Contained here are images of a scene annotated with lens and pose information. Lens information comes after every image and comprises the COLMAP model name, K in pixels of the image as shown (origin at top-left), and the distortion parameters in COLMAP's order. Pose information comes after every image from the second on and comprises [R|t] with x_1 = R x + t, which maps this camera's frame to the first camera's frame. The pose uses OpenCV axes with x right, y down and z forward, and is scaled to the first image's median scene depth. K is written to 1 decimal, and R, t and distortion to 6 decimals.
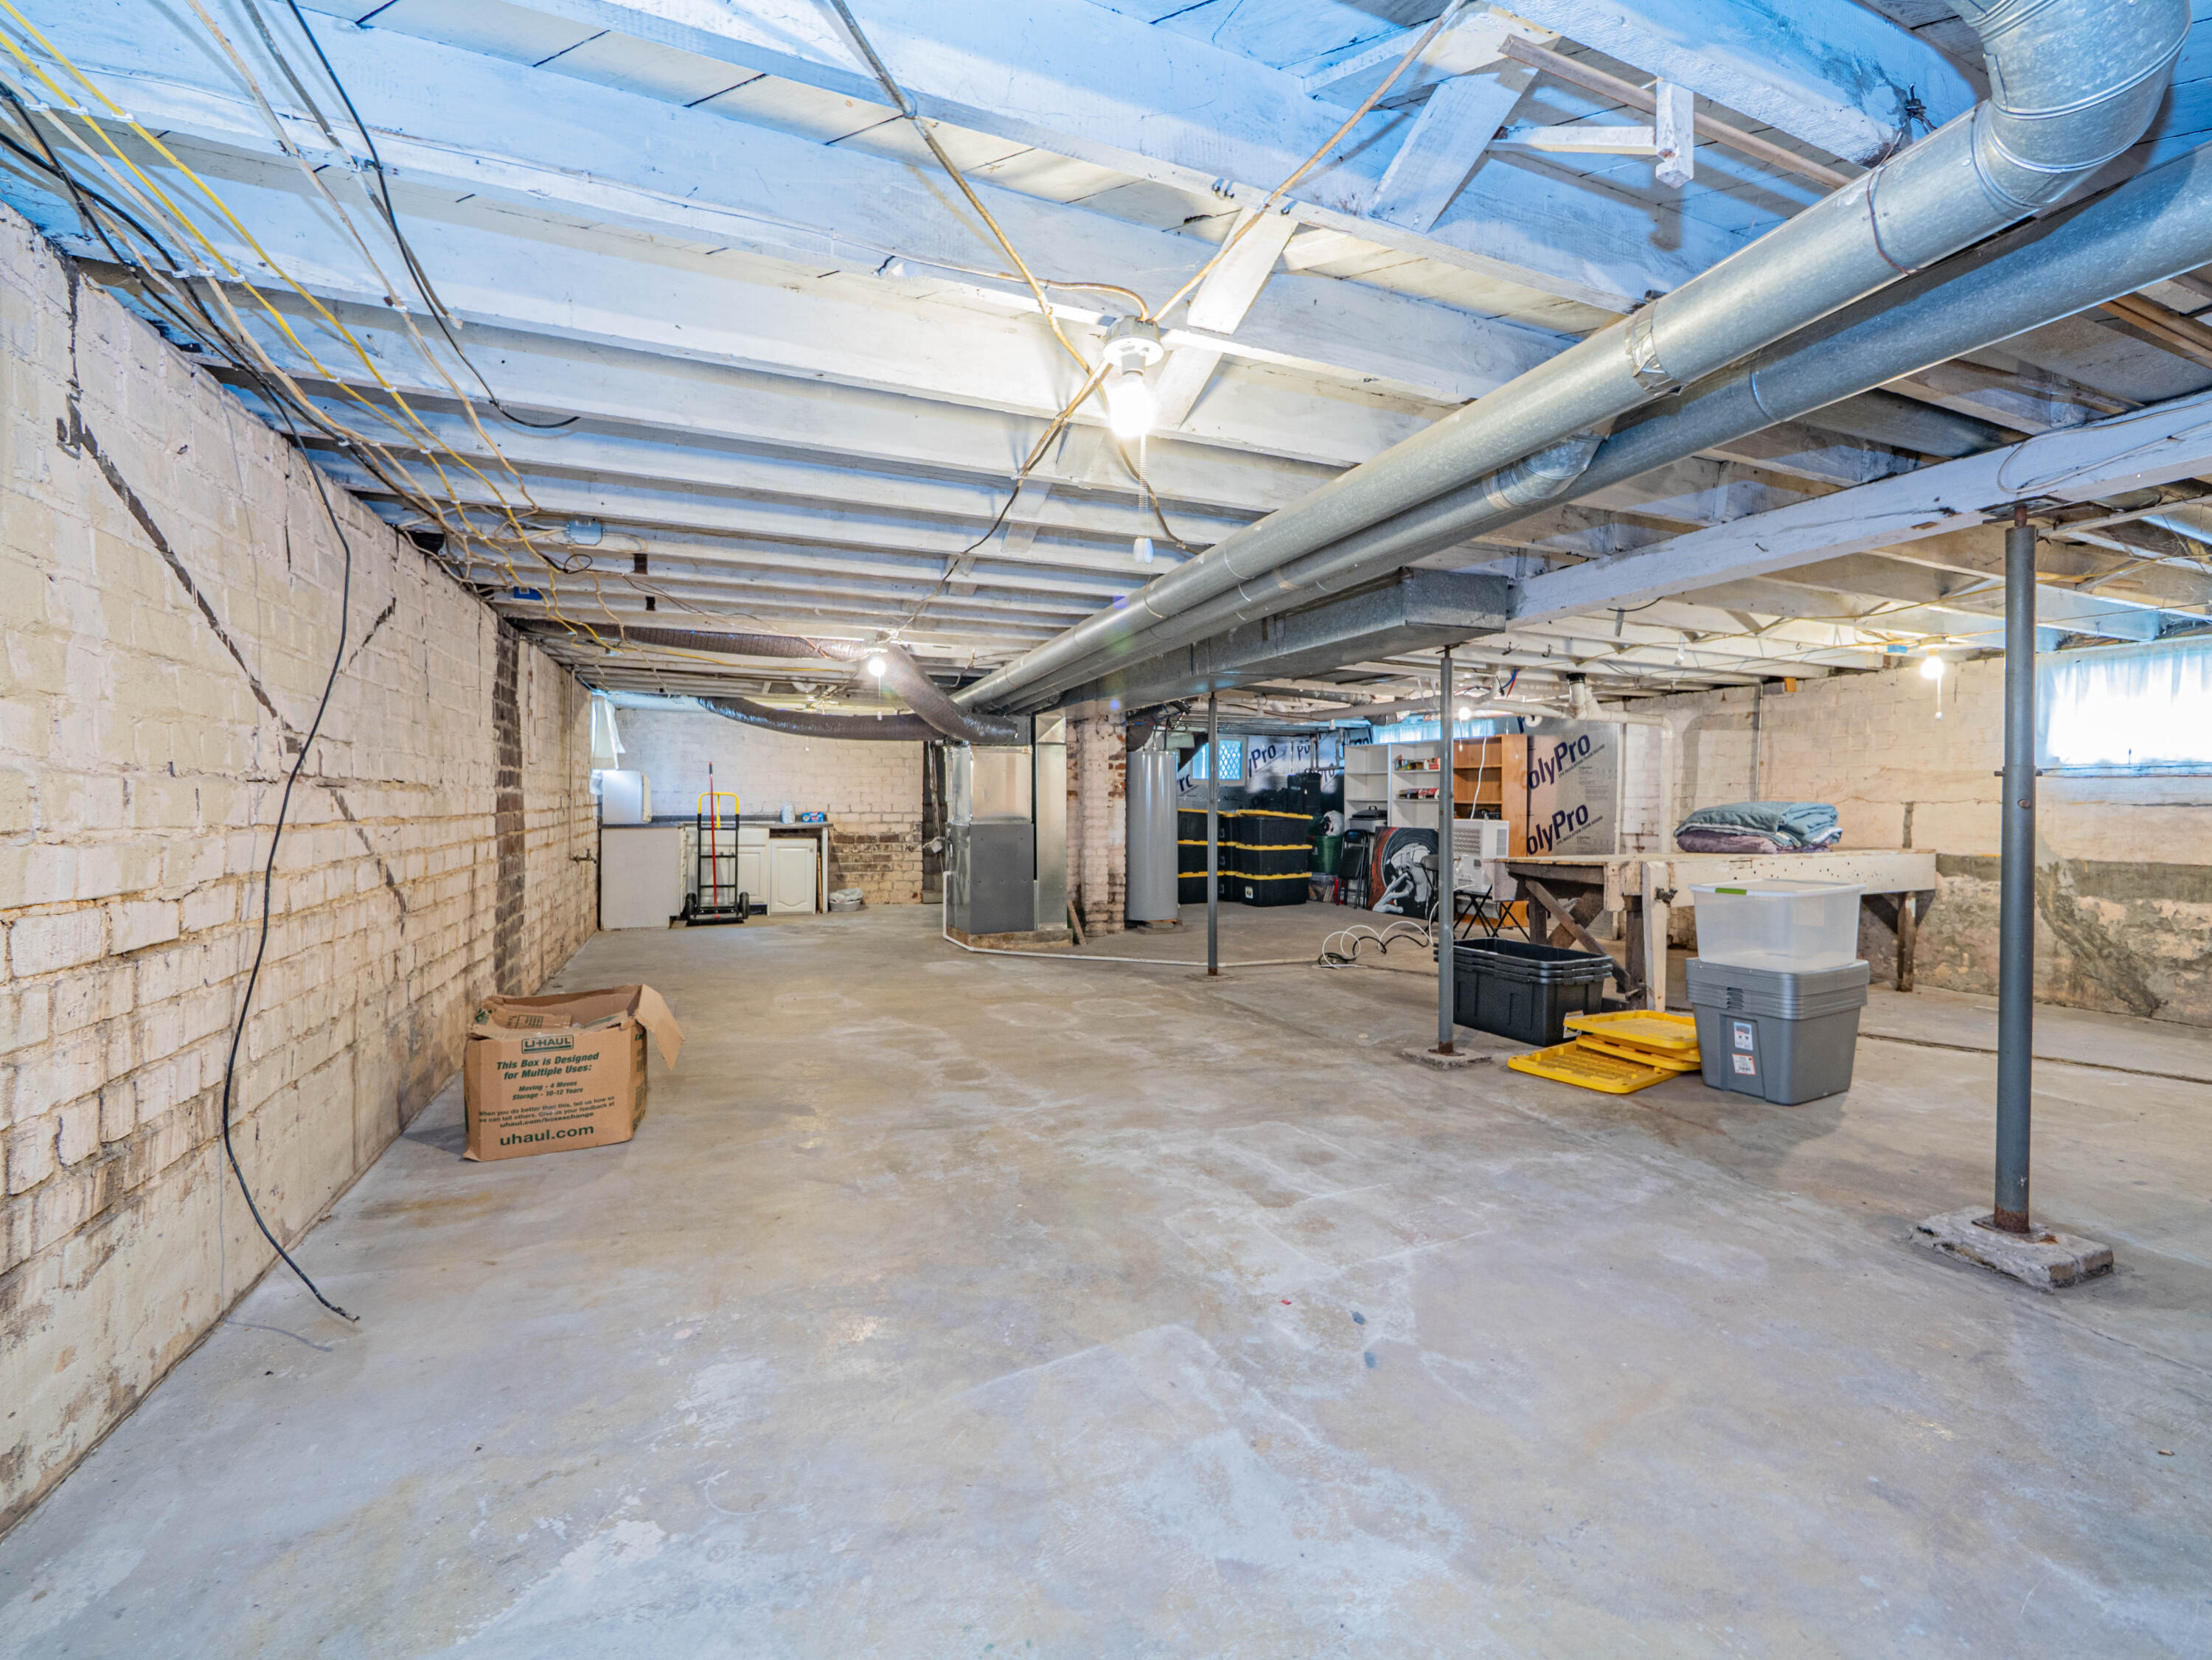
lens RADIAL K [[922.1, 0, 1106.6], [0, 922.1, 816.1], [0, 0, 1]] dist [-0.008354, 0.000920]
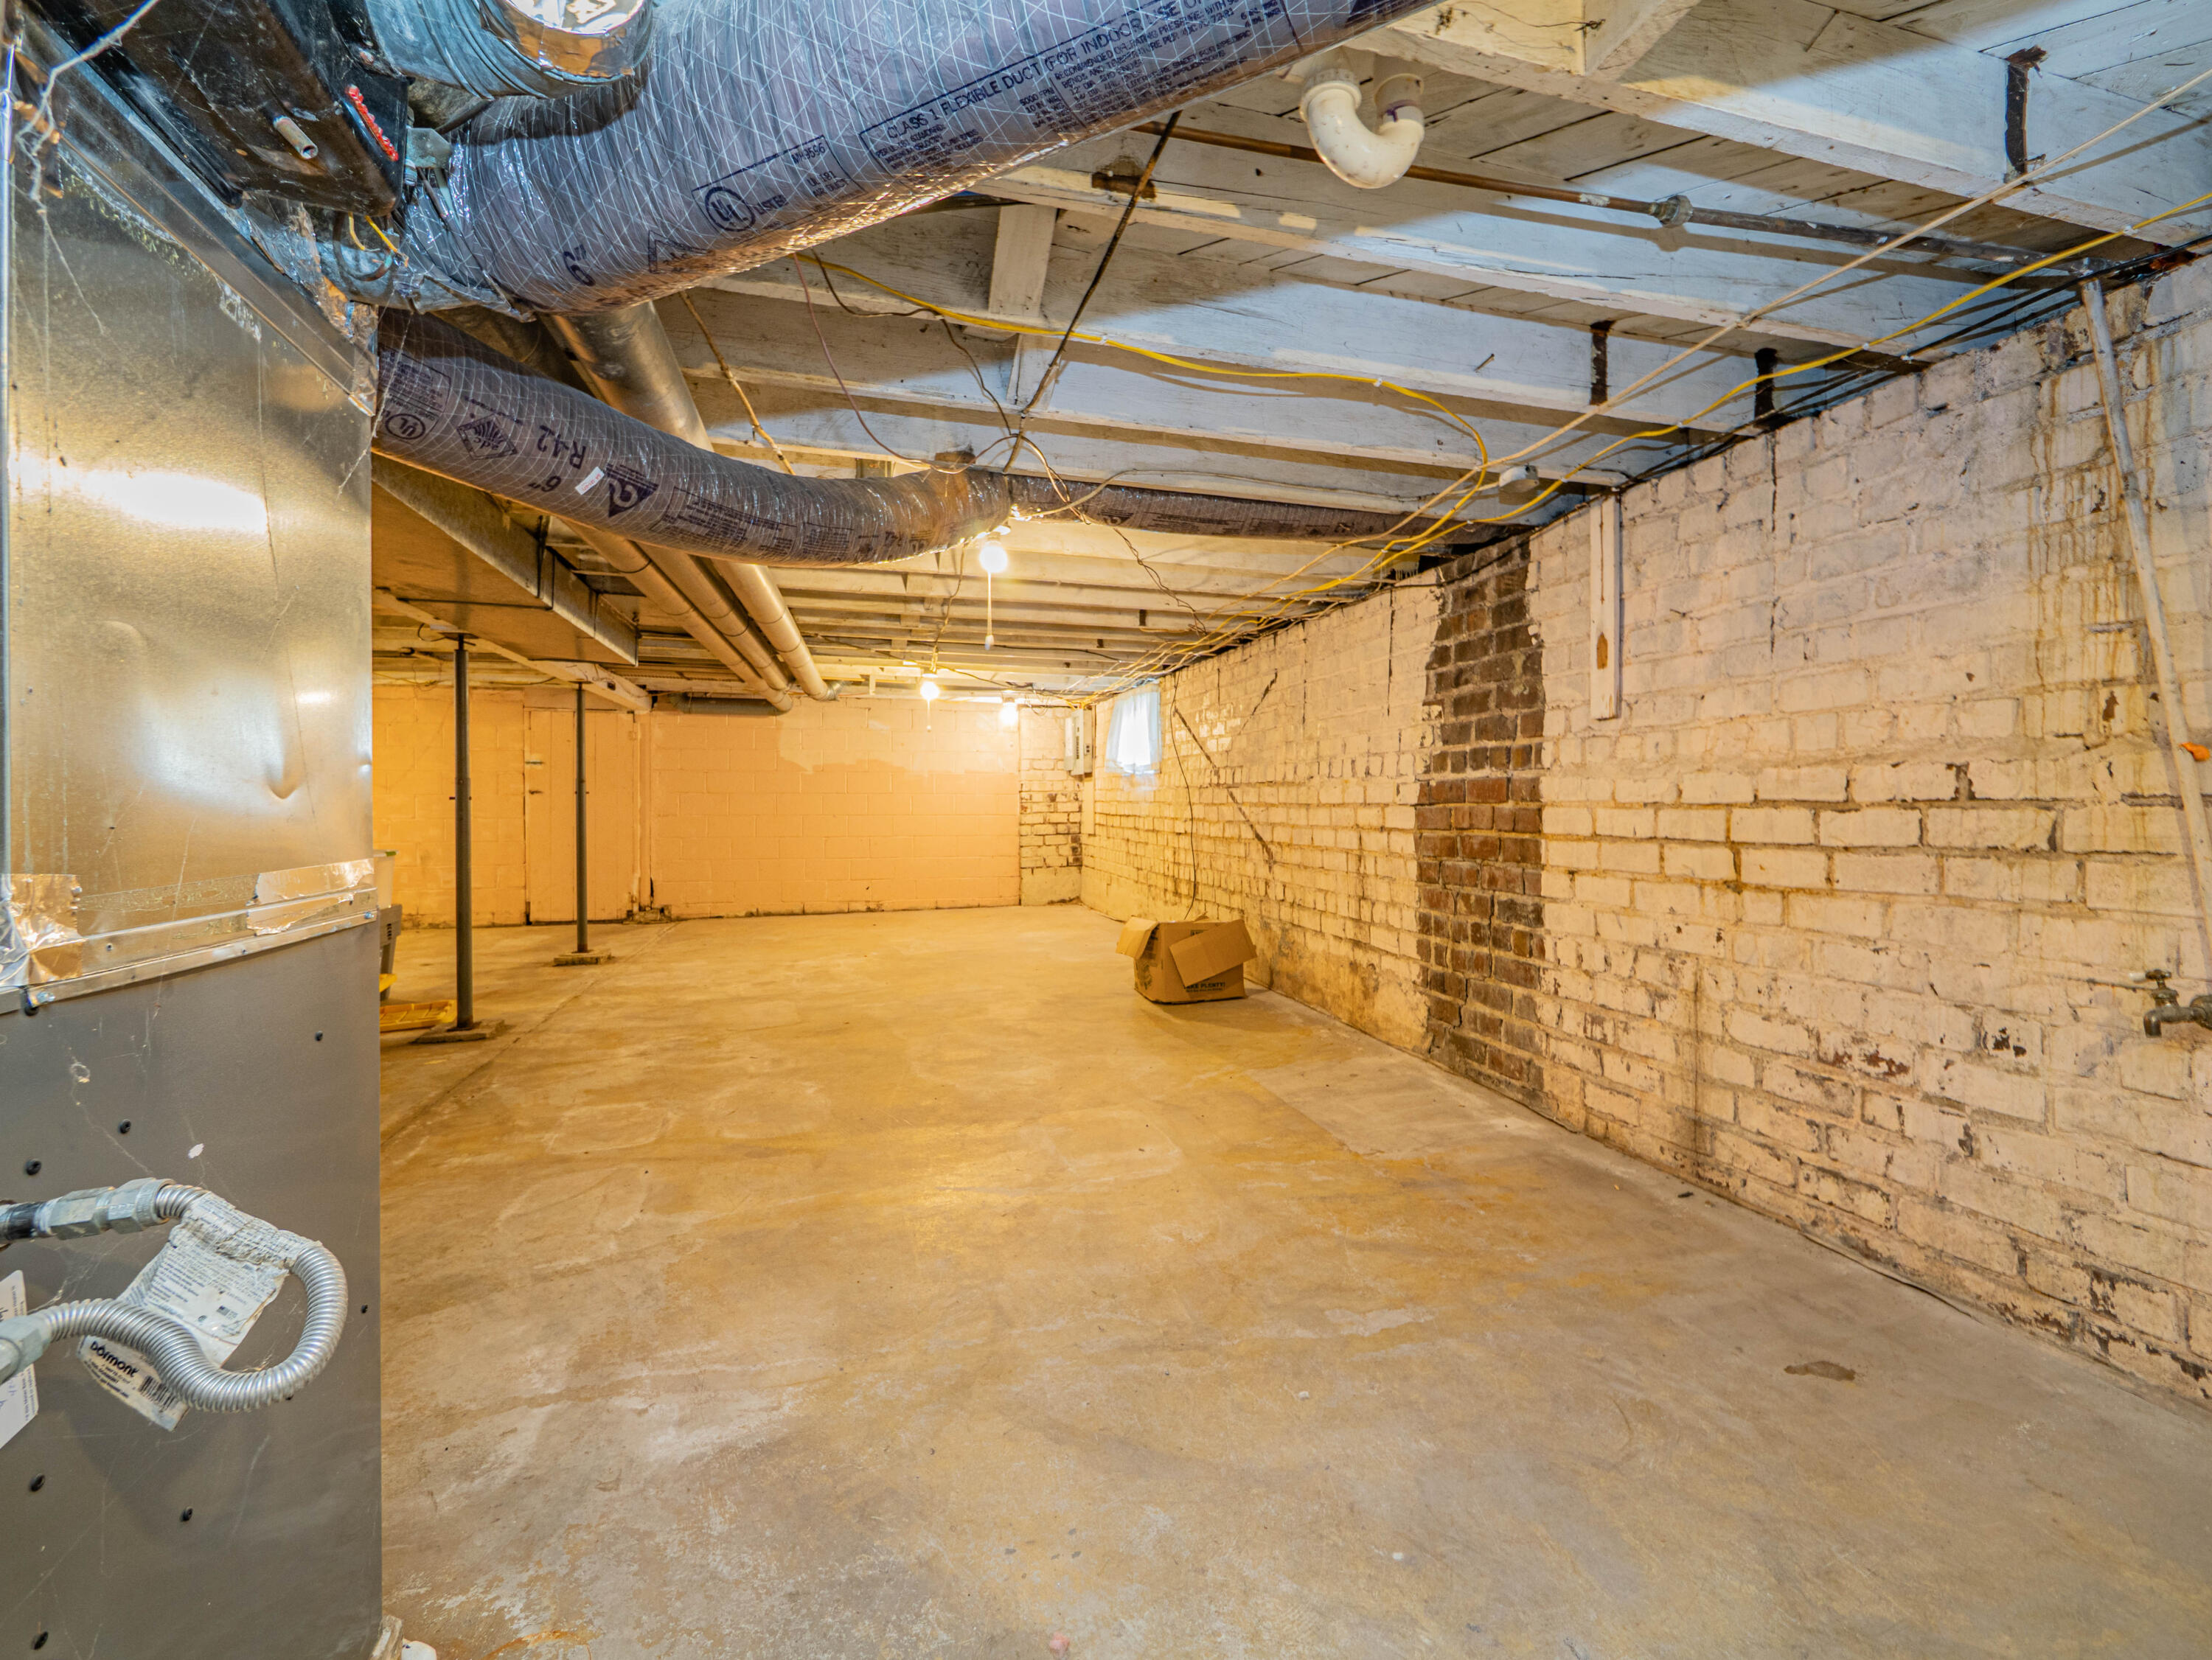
lens RADIAL K [[922.1, 0, 1106.6], [0, 922.1, 816.1], [0, 0, 1]] dist [-0.008354, 0.000920]
pose [[-0.990399, -0.013755, 0.137551, -0.693110], [-0.010075, 0.999573, 0.027419, -0.017933], [-0.137869, 0.025770, -0.990115, 2.680172]]
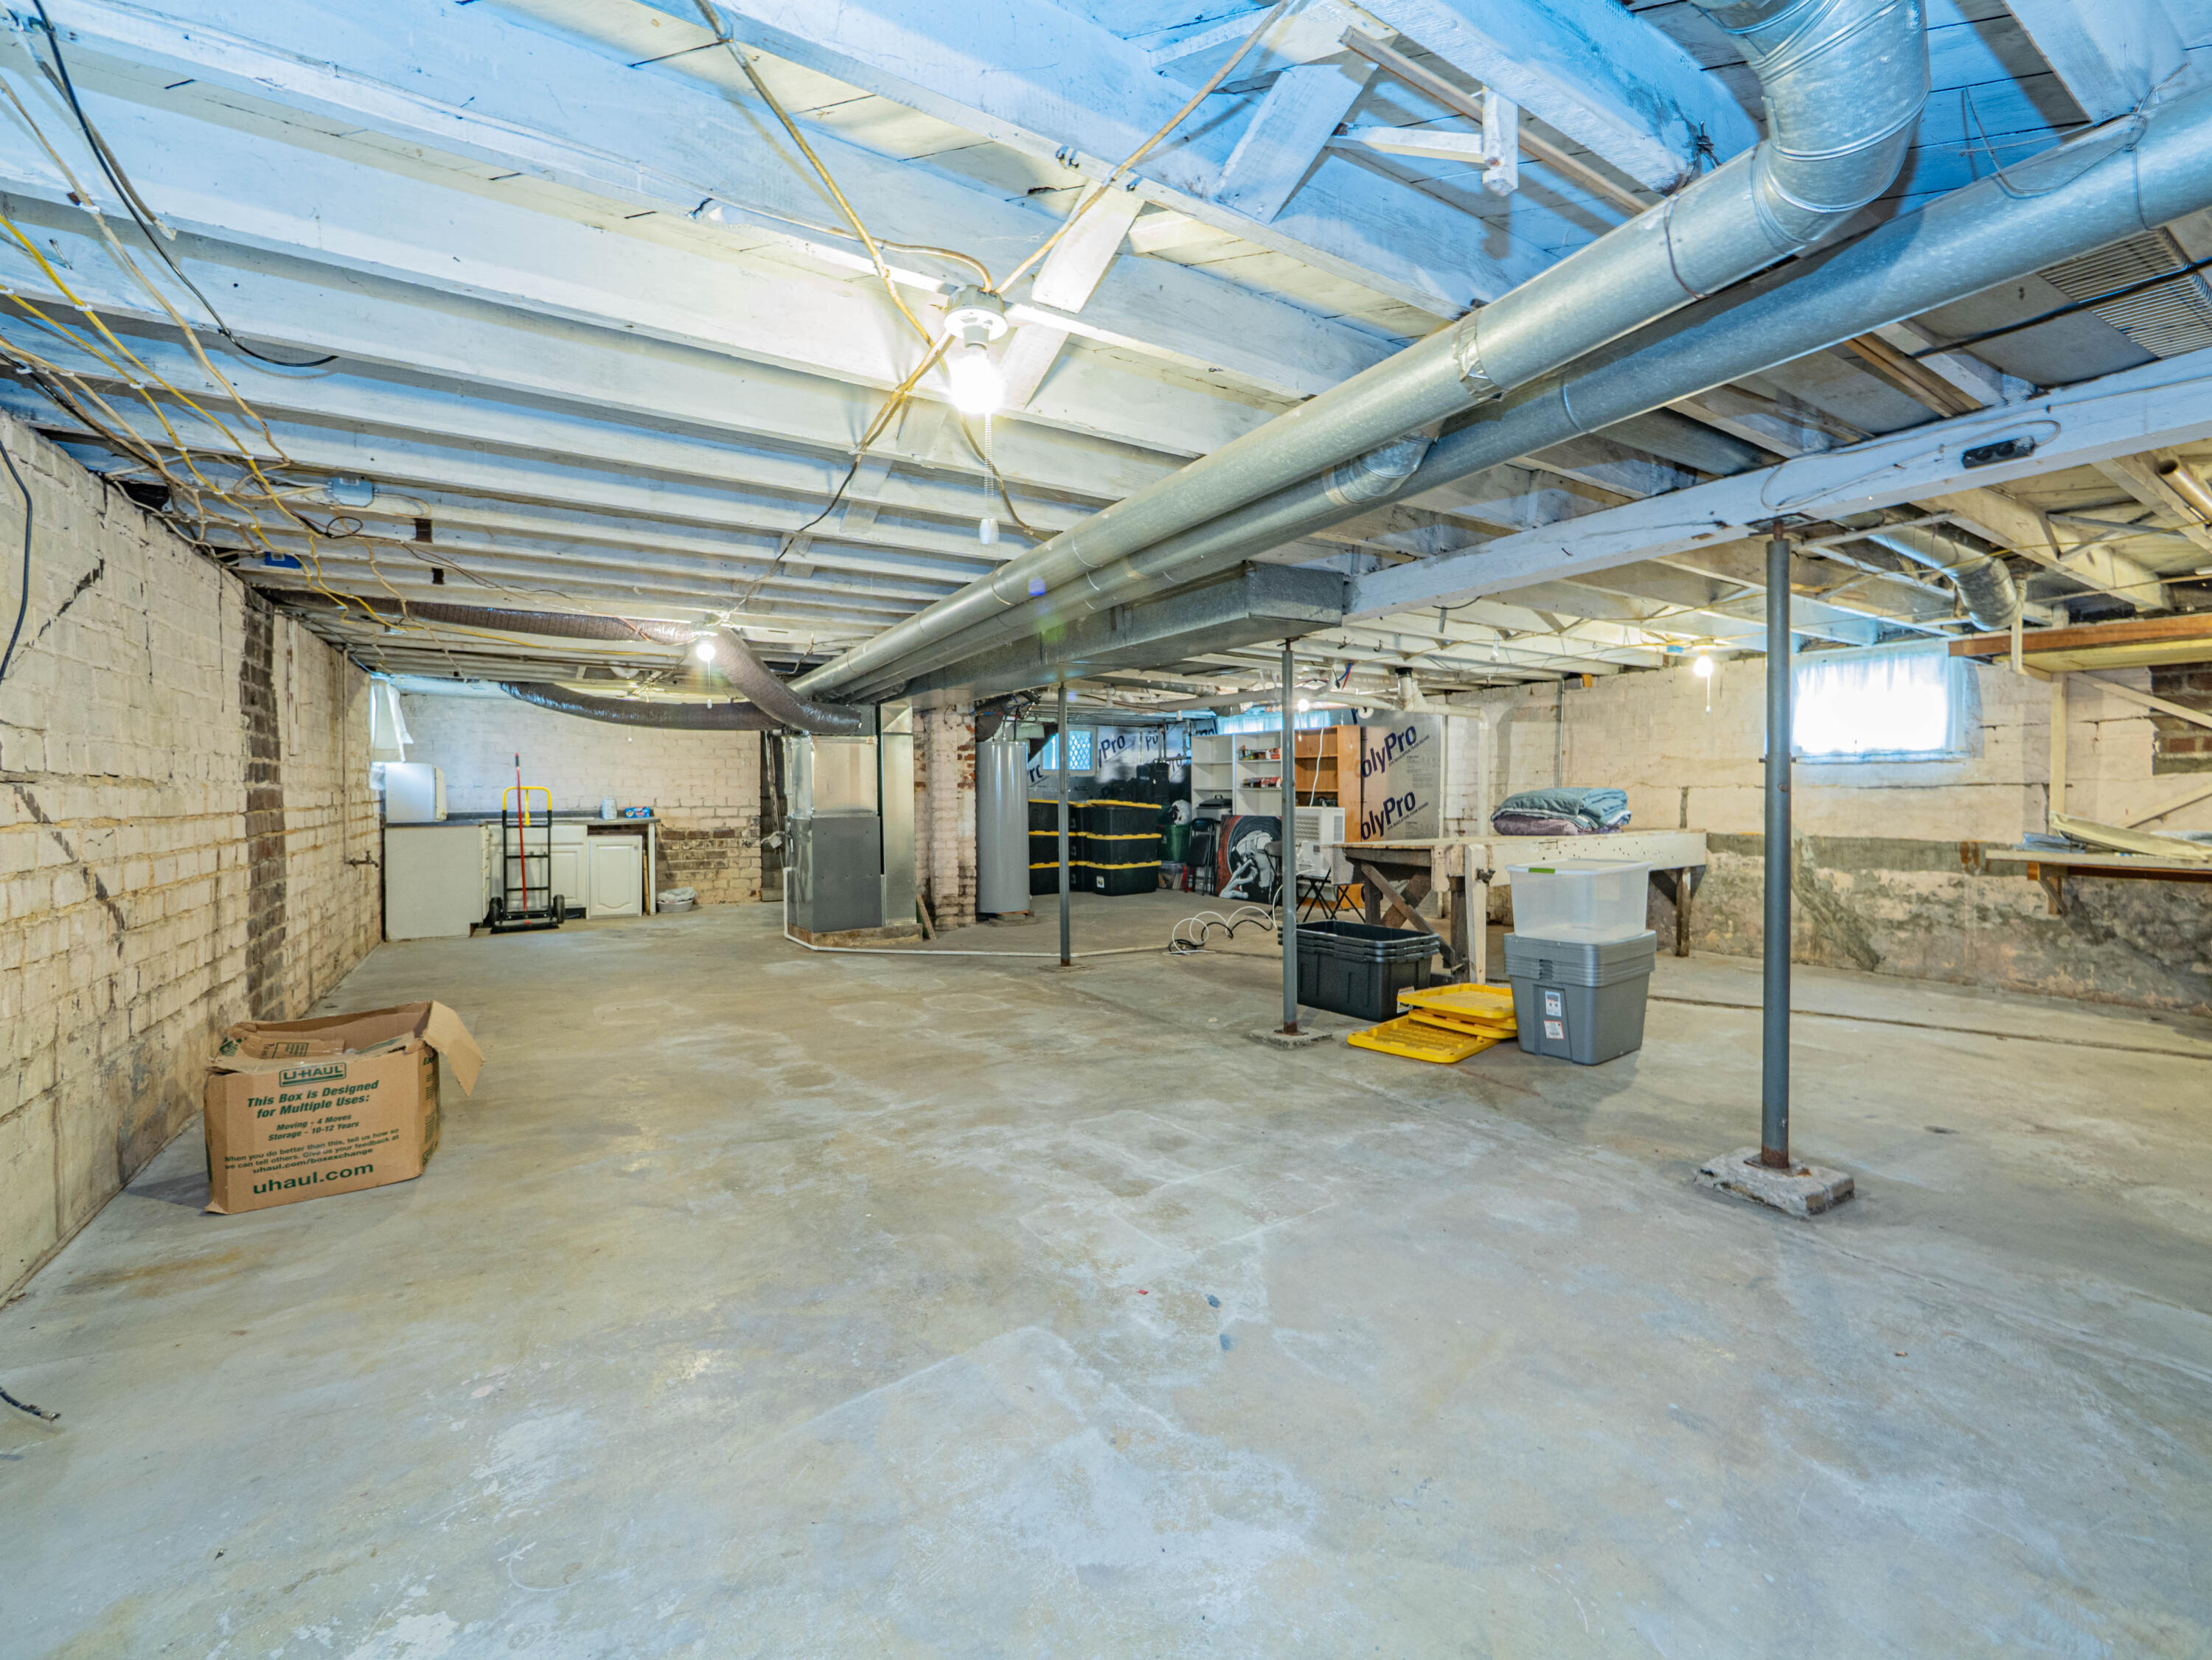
lens RADIAL K [[922.1, 0, 1106.6], [0, 922.1, 816.1], [0, 0, 1]] dist [-0.008354, 0.000920]
pose [[0.986934, -0.012674, 0.160625, 0.001570], [0.011080, 0.999880, 0.010818, 0.000483], [-0.160743, -0.008897, 0.986956, 0.016300]]
